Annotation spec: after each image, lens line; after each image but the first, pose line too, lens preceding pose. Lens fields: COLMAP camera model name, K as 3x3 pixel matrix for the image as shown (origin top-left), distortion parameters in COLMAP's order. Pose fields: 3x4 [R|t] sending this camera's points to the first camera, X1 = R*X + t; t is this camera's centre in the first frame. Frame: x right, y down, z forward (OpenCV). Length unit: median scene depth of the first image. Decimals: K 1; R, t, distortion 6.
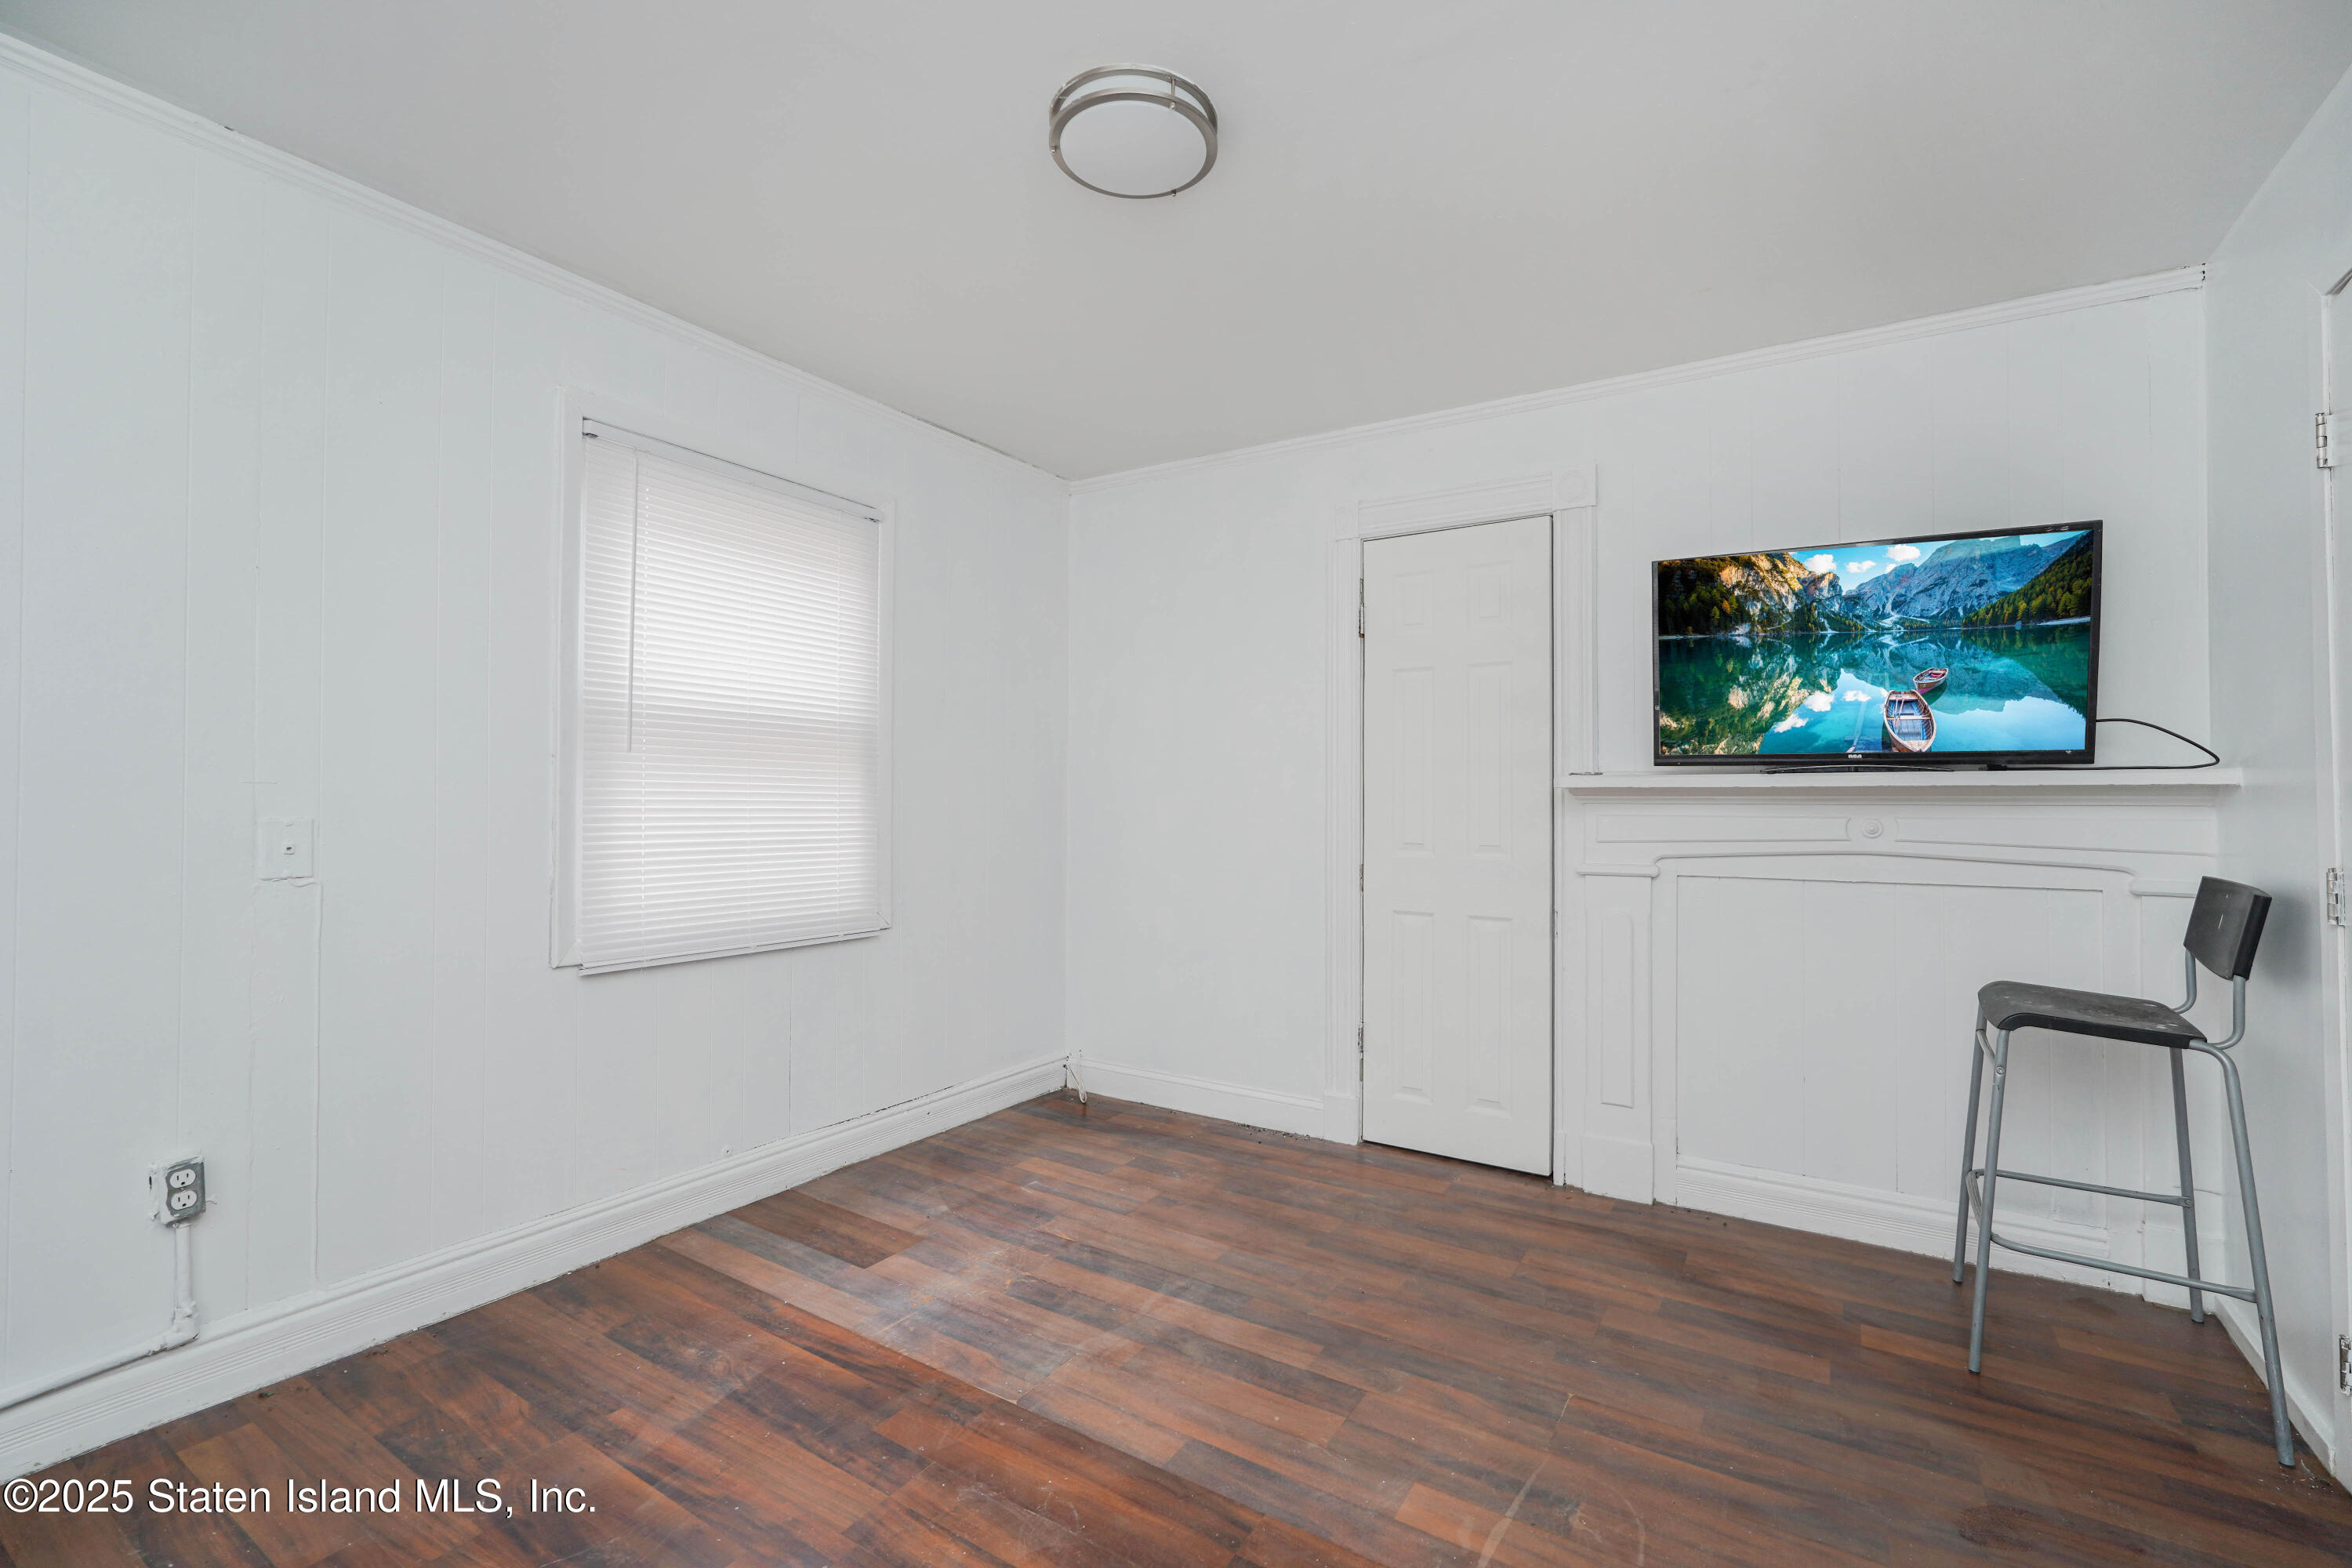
lens RADIAL K [[1034.6, 0, 1176.1], [0, 1034.6, 781.0], [0, 0, 1]] dist [-0.020847, 0.010377]
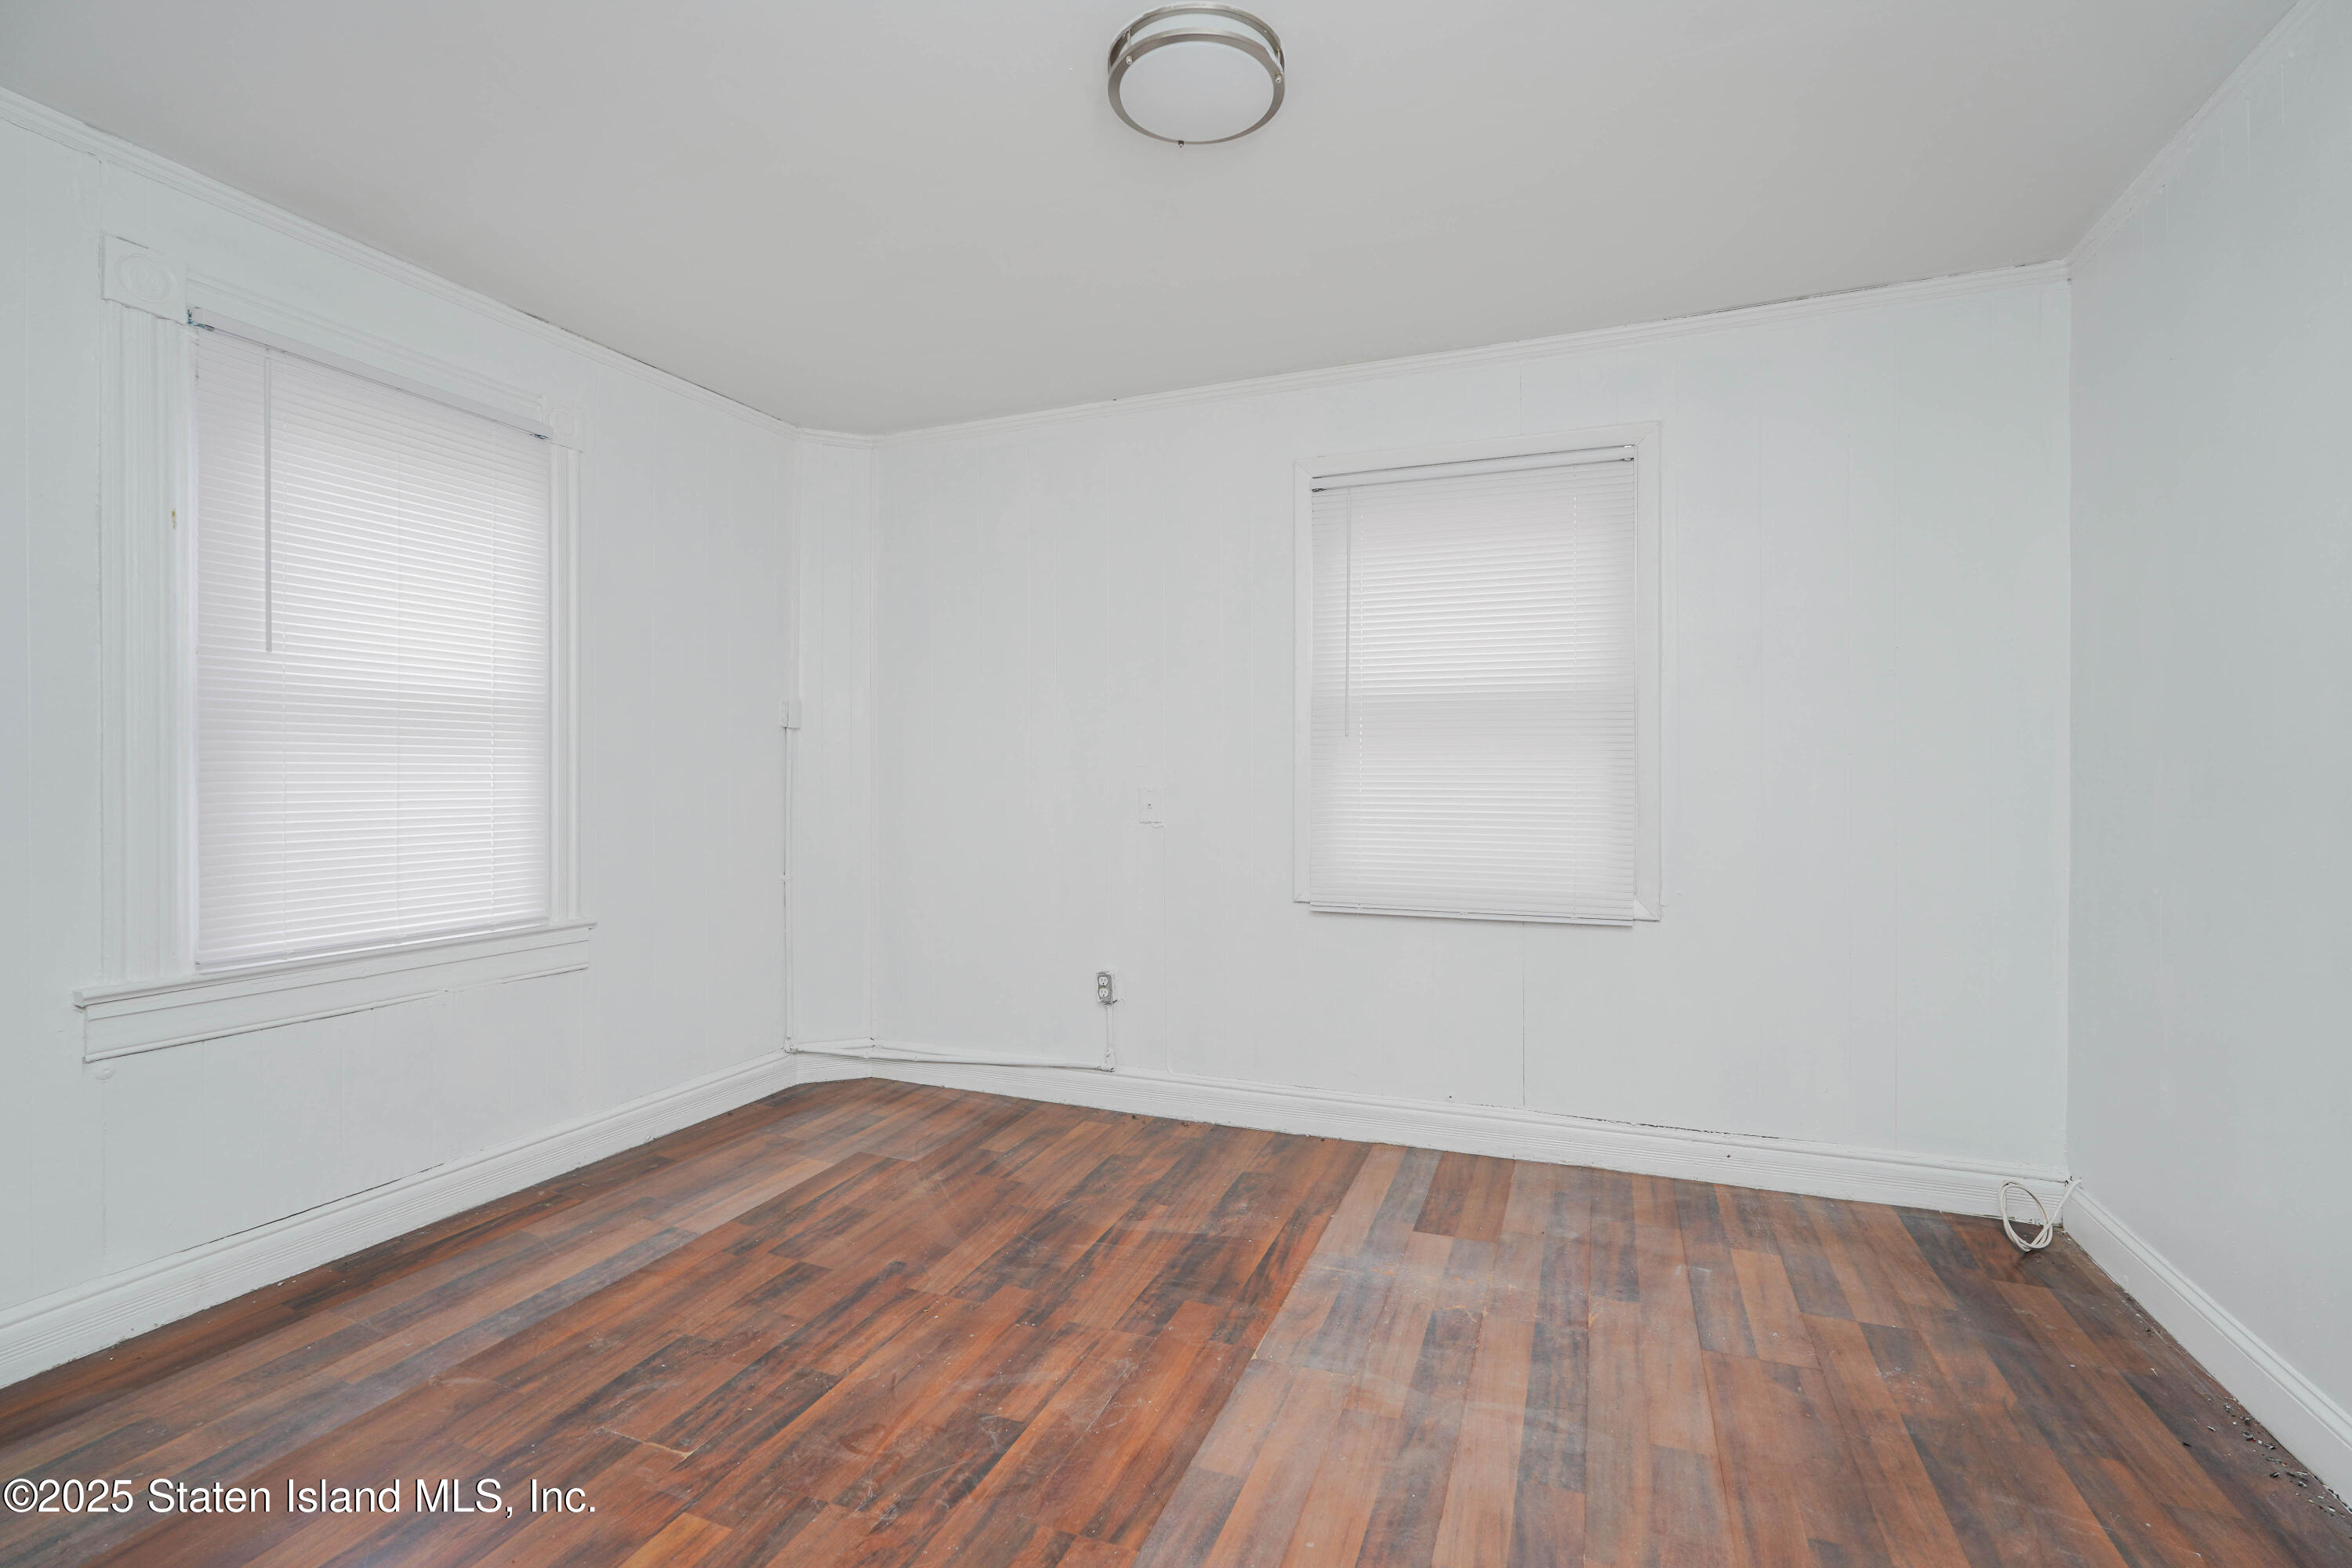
lens RADIAL K [[1034.6, 0, 1176.1], [0, 1034.6, 781.0], [0, 0, 1]] dist [-0.020847, 0.010377]
pose [[0.192563, 0.001327, -0.981284, 0.640837], [0.019465, 0.999797, 0.005171, 0.015138], [0.981092, -0.020097, 0.192498, 0.563170]]
